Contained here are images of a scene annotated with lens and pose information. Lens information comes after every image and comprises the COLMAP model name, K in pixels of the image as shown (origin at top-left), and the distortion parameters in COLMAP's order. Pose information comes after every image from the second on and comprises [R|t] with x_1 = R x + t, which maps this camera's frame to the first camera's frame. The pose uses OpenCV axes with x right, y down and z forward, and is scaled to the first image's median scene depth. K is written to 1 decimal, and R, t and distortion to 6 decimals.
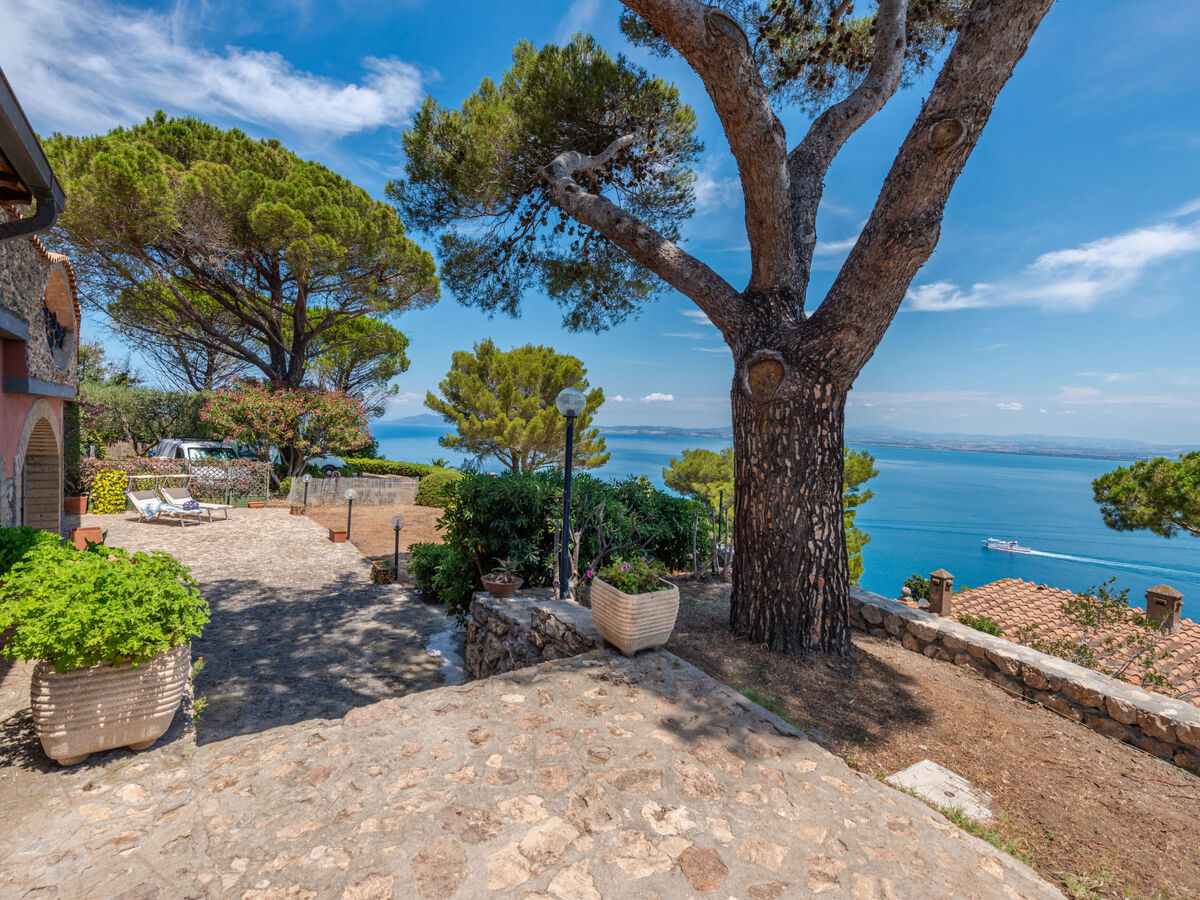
lens RADIAL K [[556.7, 0, 593.9], [0, 556.7, 446.0], [0, 0, 1]] dist [0.018916, -0.007550]
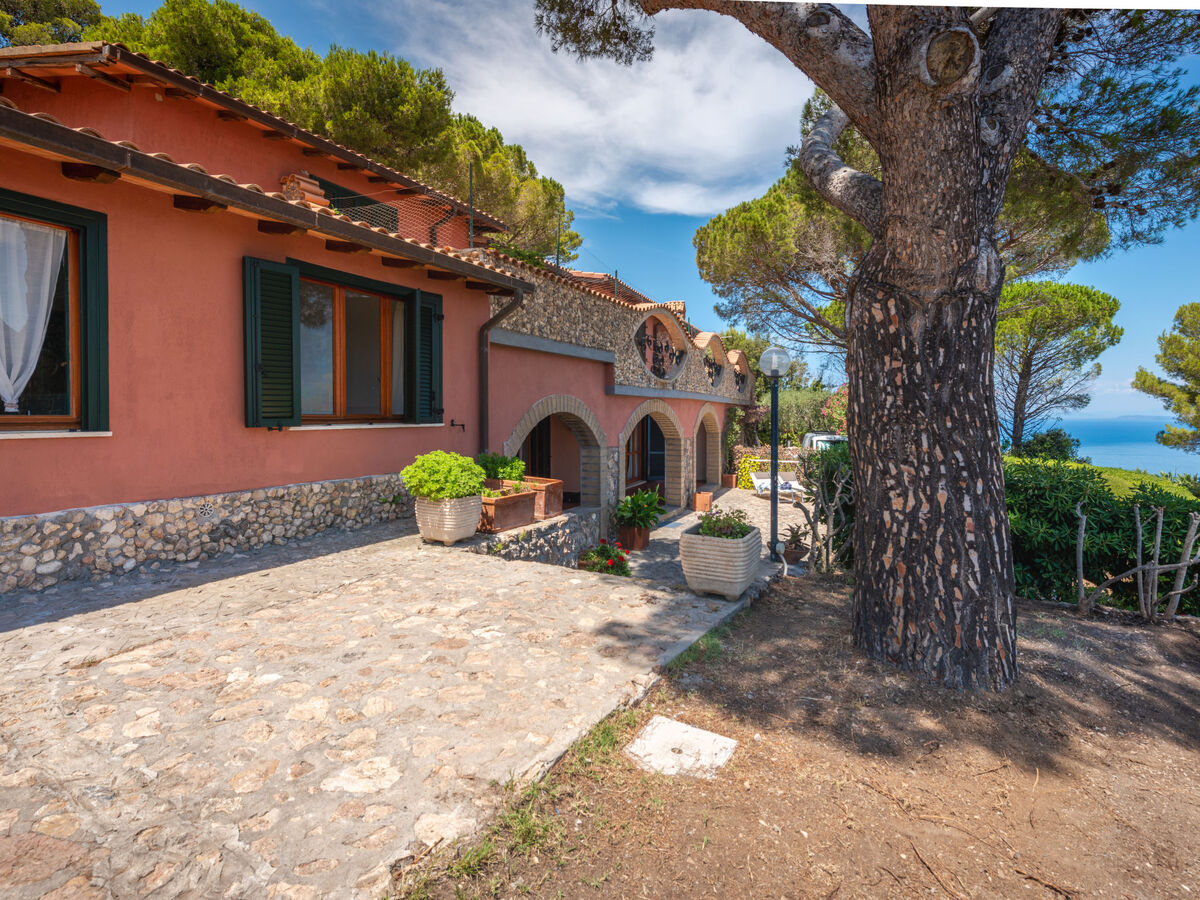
lens RADIAL K [[621.0, 0, 607.9], [0, 621.0, 420.8], [0, 0, 1]] dist [0.023487, -0.012717]
pose [[0.445493, -0.028436, -0.894834, 0.249687], [-0.013999, 0.999152, -0.038720, 0.022313], [0.895176, 0.029777, 0.444717, 0.073787]]
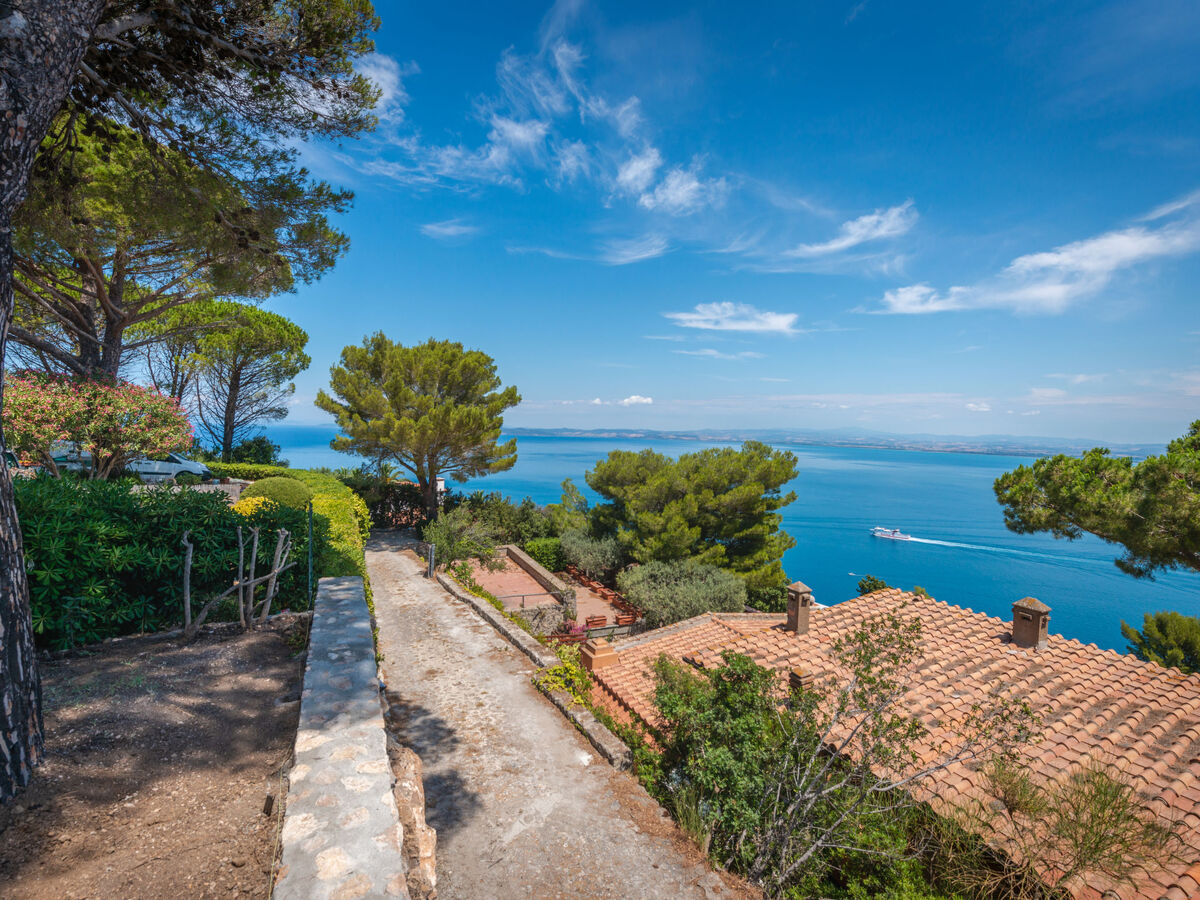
lens RADIAL K [[557.0, 0, 597.4], [0, 557.0, 460.6], [0, 0, 1]] dist [0.014390, 0.000376]
pose [[0.999371, -0.008679, 0.034380, 0.271392], [0.008000, 0.999771, 0.019825, 0.007948], [-0.034544, -0.019538, 0.999212, 0.130531]]
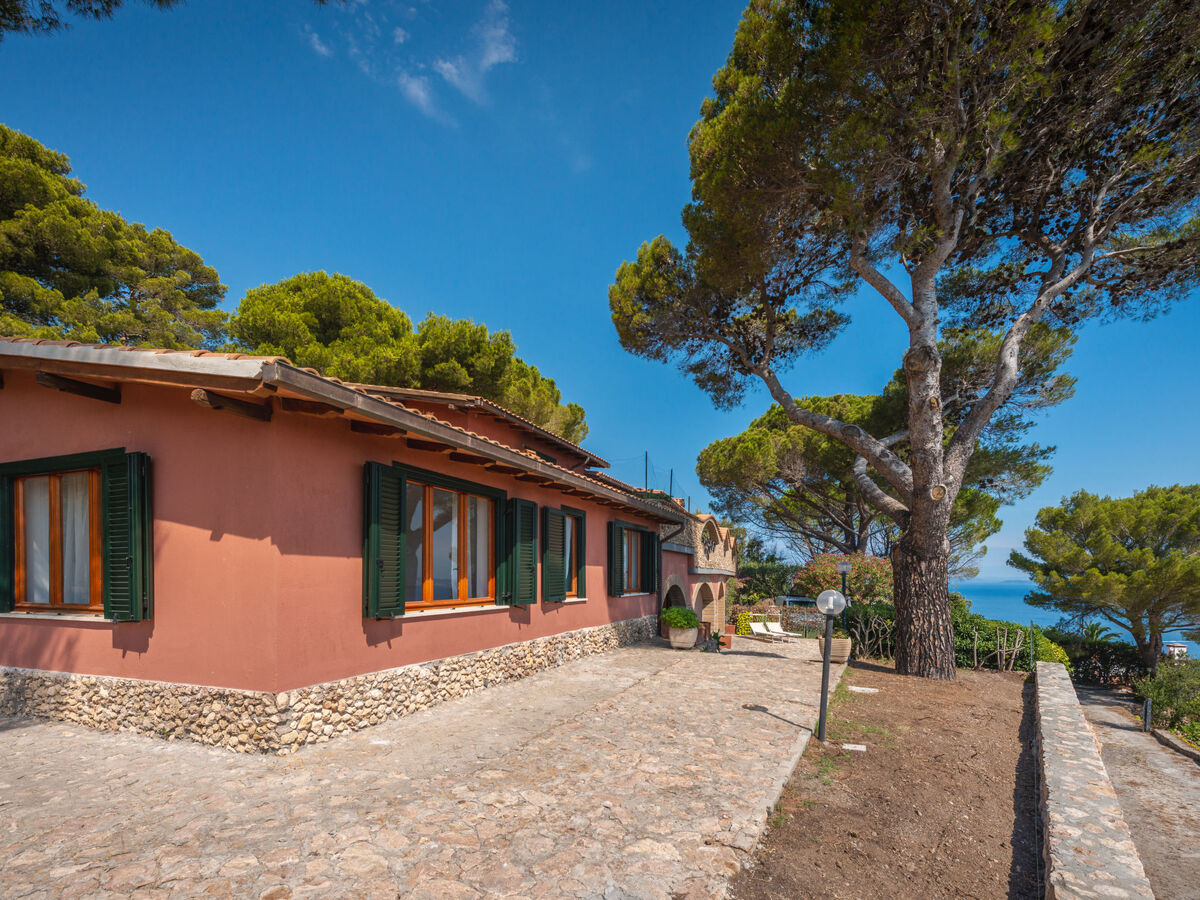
lens RADIAL K [[520.8, 0, 571.9], [0, 520.8, 578.2], [0, 0, 1]] dist [0.000602, -0.006585]
pose [[0.437863, -0.034907, -0.898364, 0.430581], [-0.017970, 0.998707, -0.047564, 0.026739], [0.898862, 0.036970, 0.436669, -0.297478]]
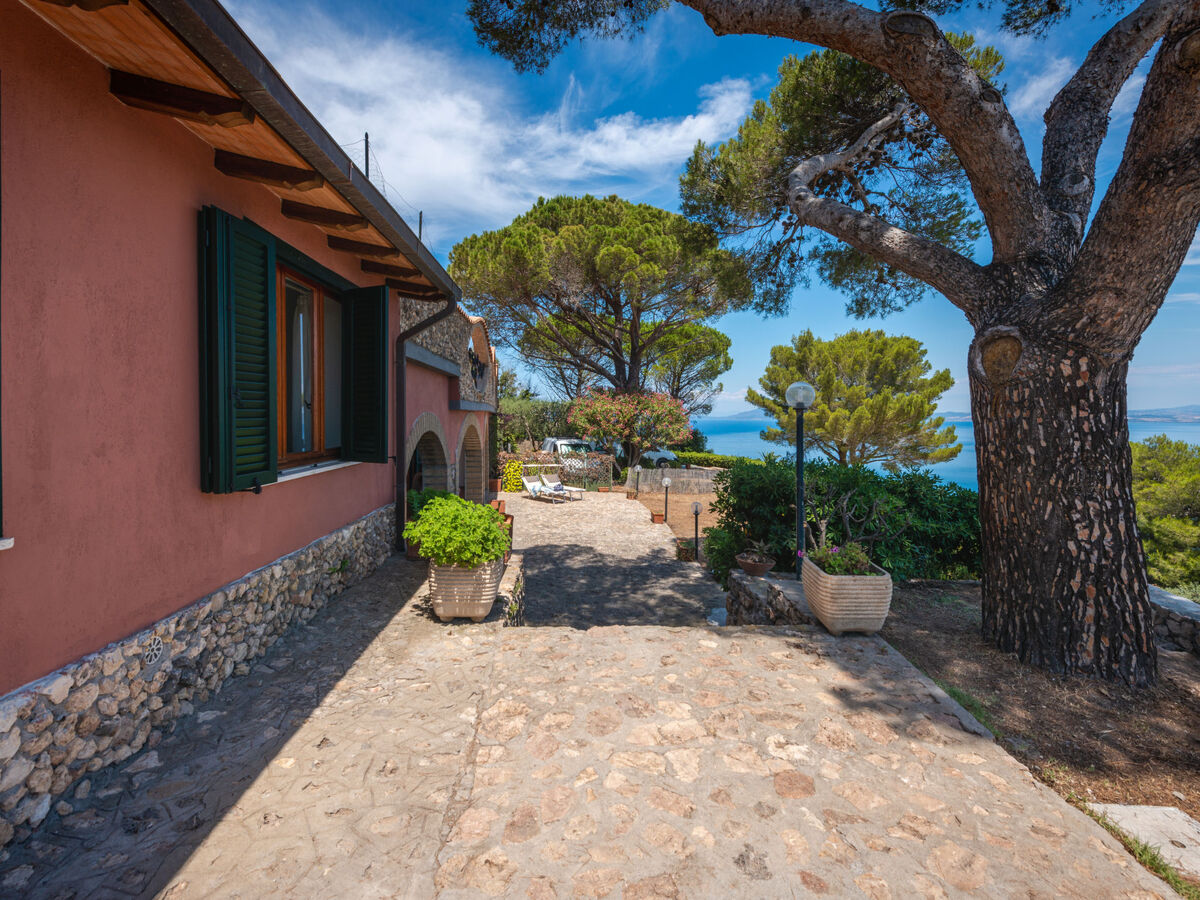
lens RADIAL K [[552.4, 0, 599.5], [0, 552.4, 415.6], [0, 0, 1]] dist [0.019290, -0.007286]
pose [[0.836704, -0.040707, -0.546141, 0.066064], [0.016500, 0.998655, -0.049156, 0.001963], [0.547407, 0.032118, 0.836250, -0.030918]]
